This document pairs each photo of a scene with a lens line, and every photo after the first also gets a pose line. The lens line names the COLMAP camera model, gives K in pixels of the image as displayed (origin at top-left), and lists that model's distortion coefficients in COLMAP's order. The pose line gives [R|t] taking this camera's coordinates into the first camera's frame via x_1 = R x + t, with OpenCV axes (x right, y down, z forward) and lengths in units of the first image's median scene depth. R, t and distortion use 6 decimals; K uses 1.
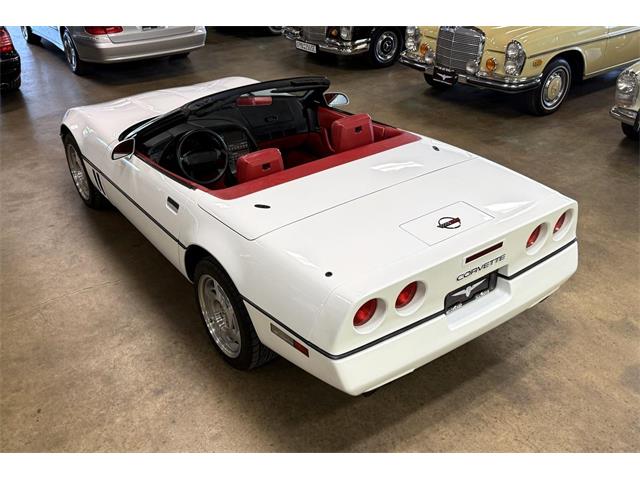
lens RADIAL K [[631.0, 0, 287.7], [0, 631.0, 258.1], [0, 0, 1]] dist [0.033061, 0.000000]
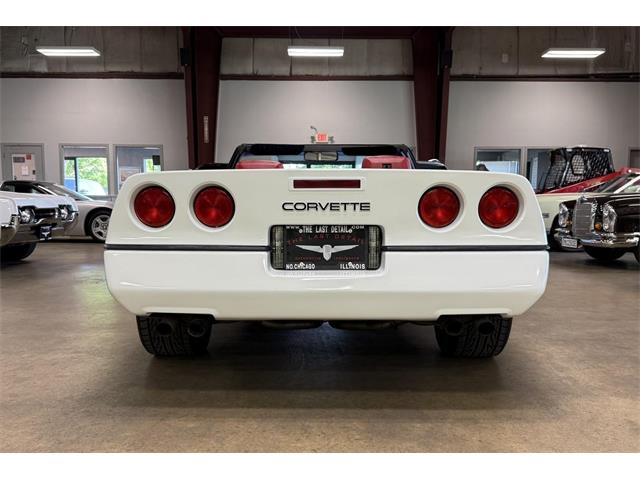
lens RADIAL K [[631.0, 0, 309.3], [0, 631.0, 279.5], [0, 0, 1]] dist [0.033061, 0.000000]
pose [[0.822152, 0.112940, -0.557952, 0.638492], [-0.323455, 0.899216, -0.294599, 0.288397], [0.468447, 0.422677, 0.775823, 0.358227]]
